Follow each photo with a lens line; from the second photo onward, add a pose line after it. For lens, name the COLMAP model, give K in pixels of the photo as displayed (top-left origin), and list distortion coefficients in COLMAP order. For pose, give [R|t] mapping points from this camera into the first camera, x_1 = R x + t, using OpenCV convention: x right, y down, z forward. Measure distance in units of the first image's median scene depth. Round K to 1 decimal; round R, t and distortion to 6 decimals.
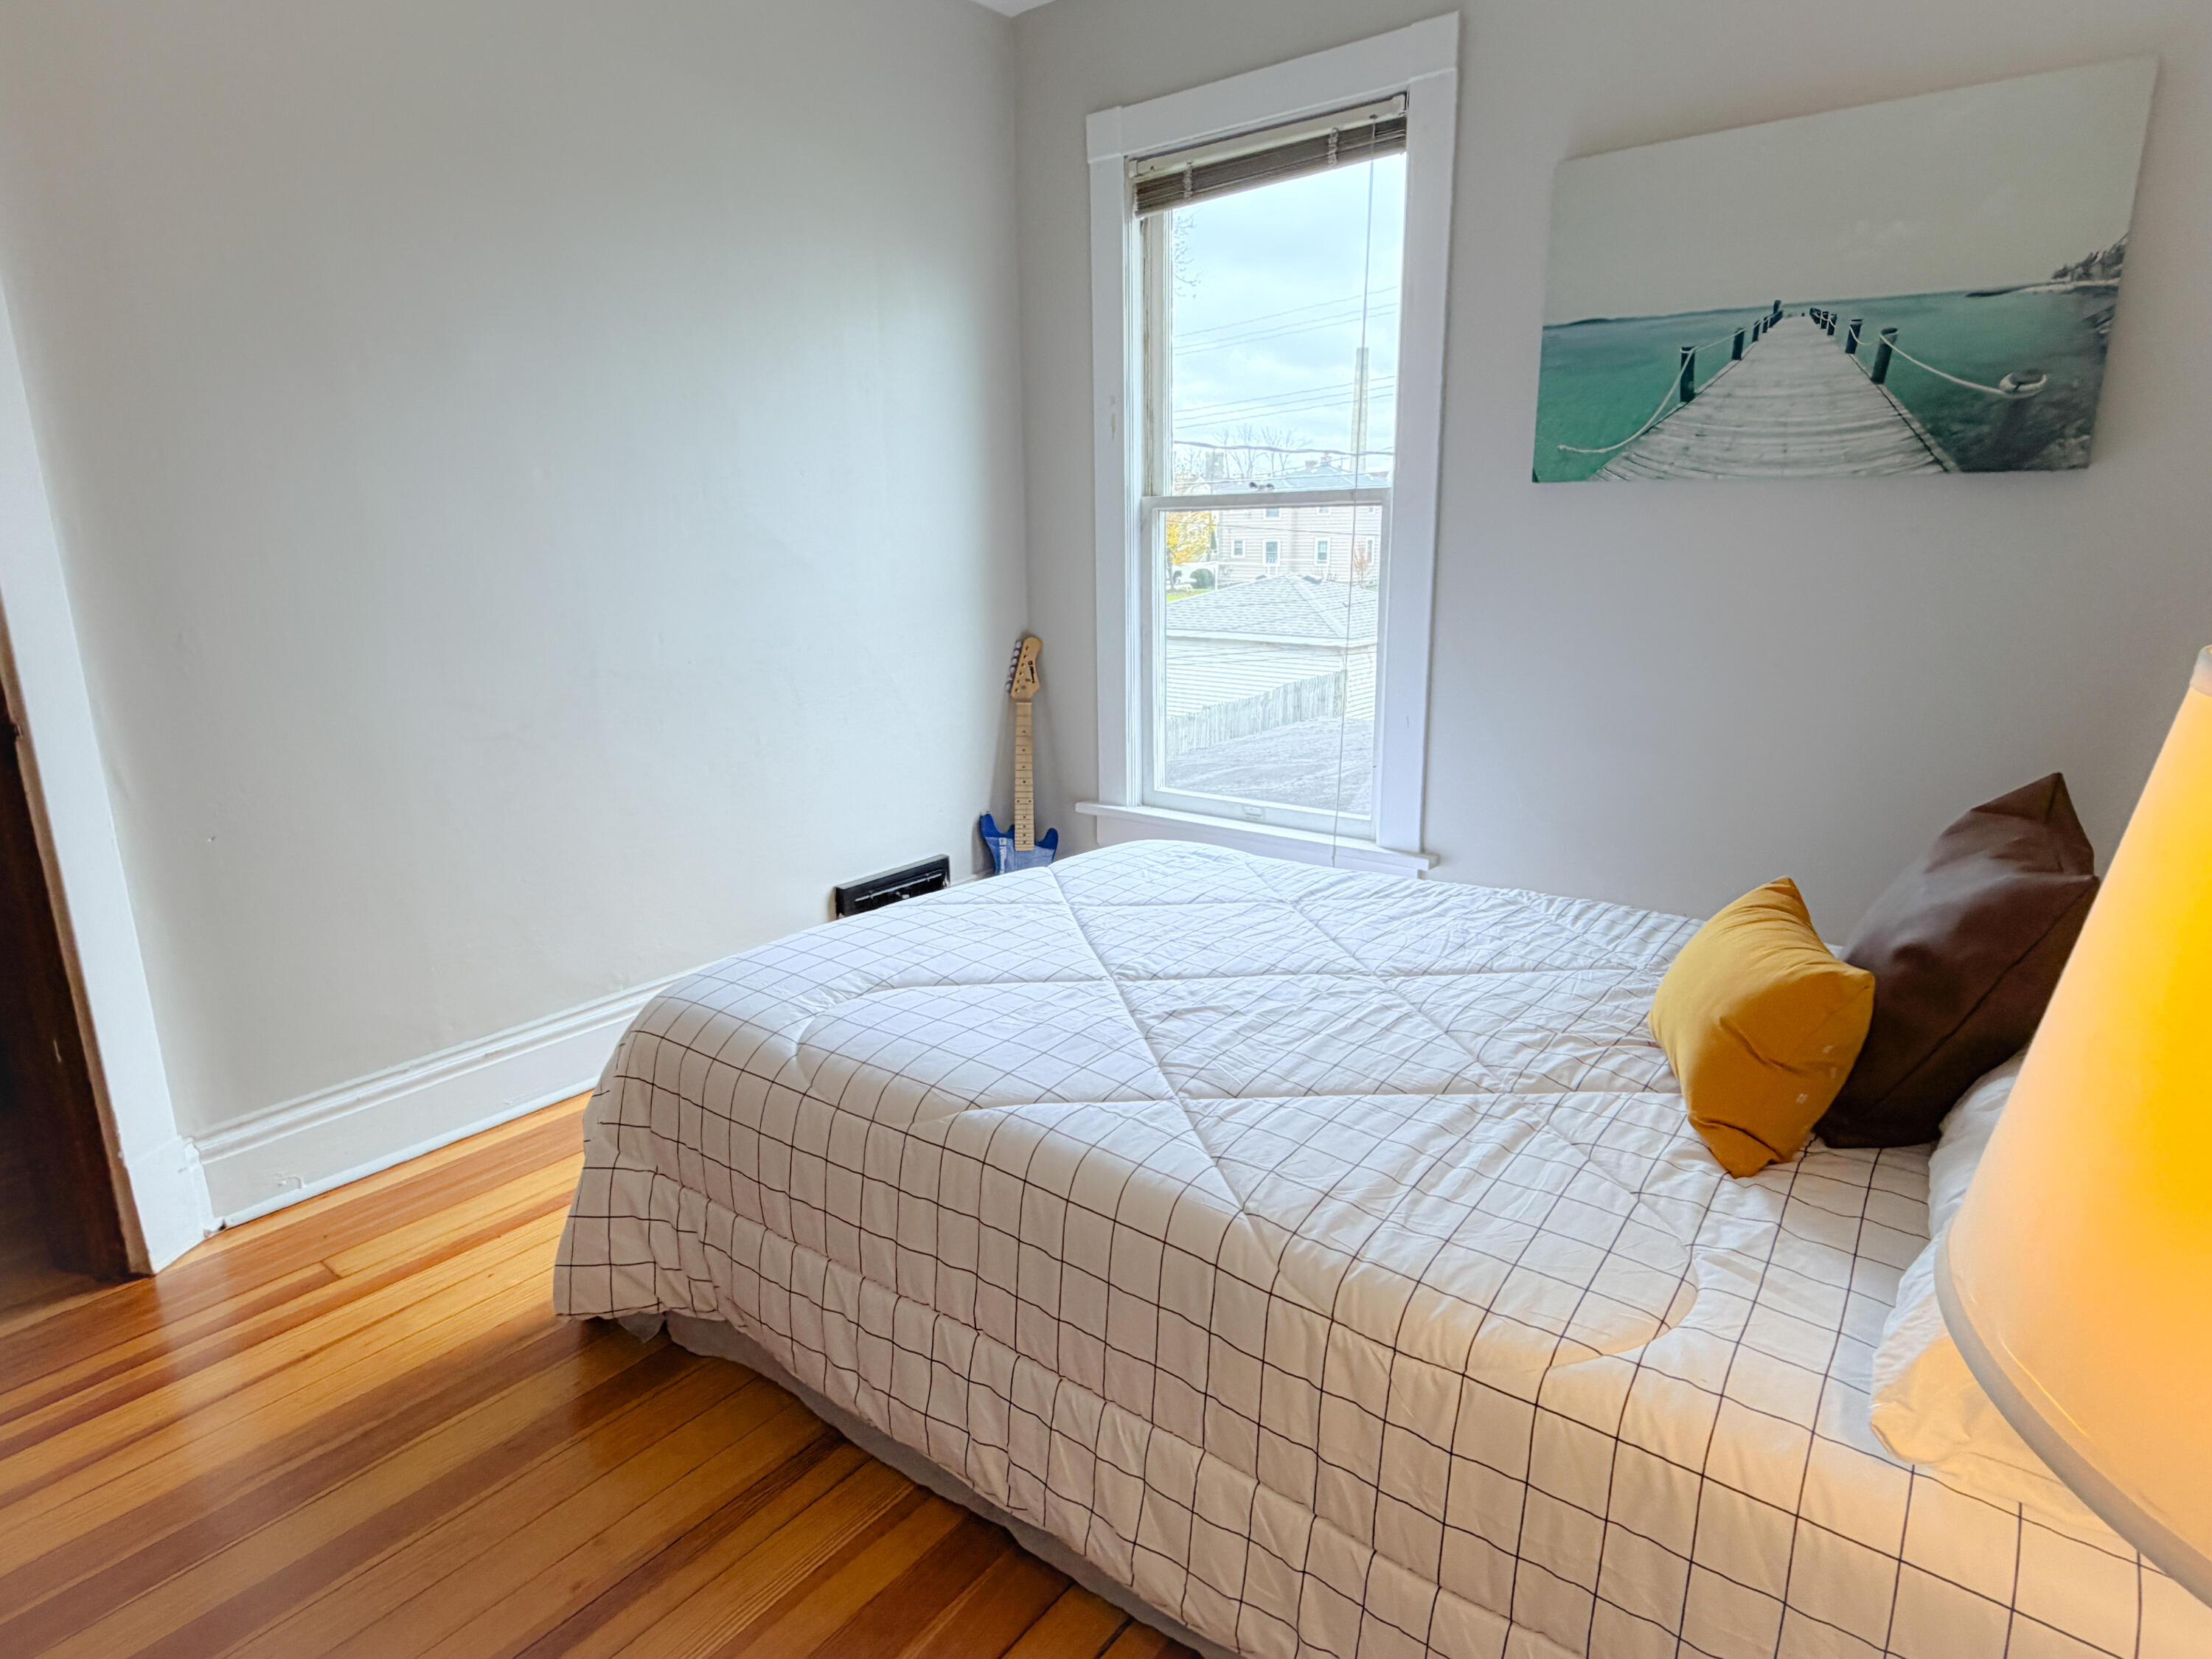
lens RADIAL K [[1239.7, 0, 1095.5], [0, 1239.7, 827.0], [0, 0, 1]] dist [-0.004846, 0.002076]
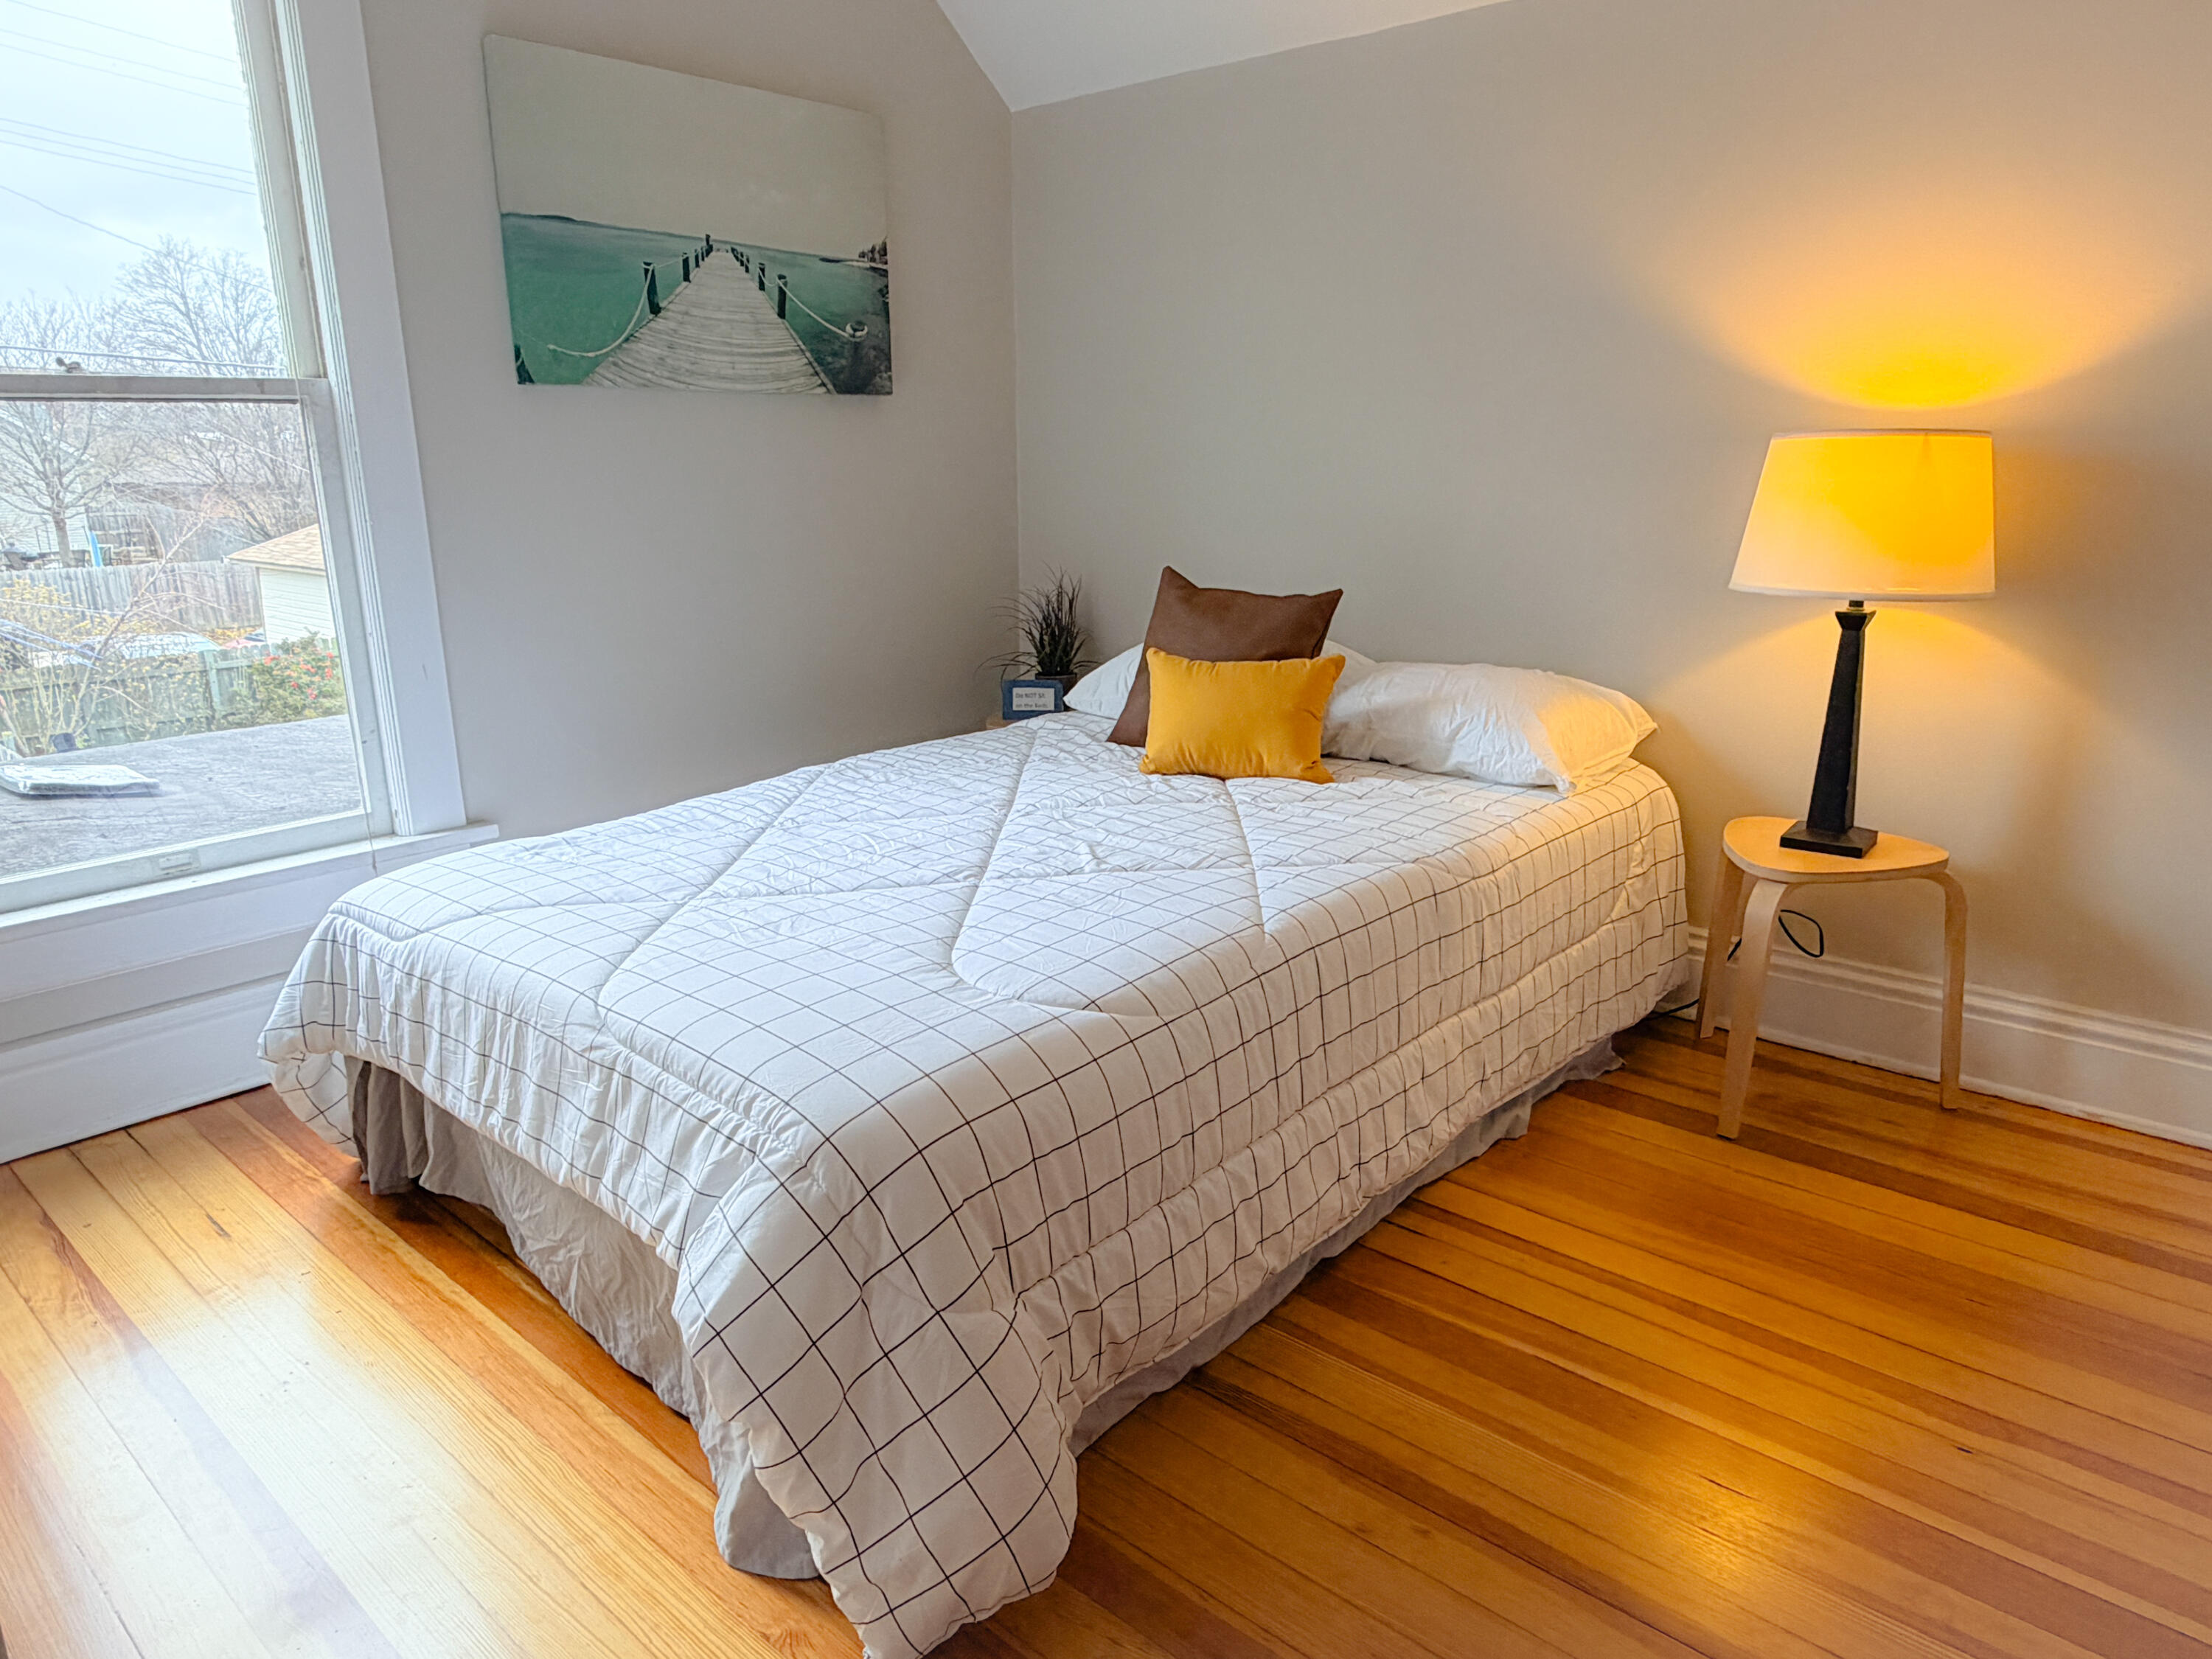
lens RADIAL K [[1433.7, 0, 1086.2], [0, 1433.7, 828.2], [0, 0, 1]] dist [0.000945, 0.001832]
pose [[0.051420, -0.243246, 0.968601, -0.863589], [0.248694, 0.942449, 0.223476, -0.117655], [-0.967216, 0.229394, 0.108955, 0.649004]]
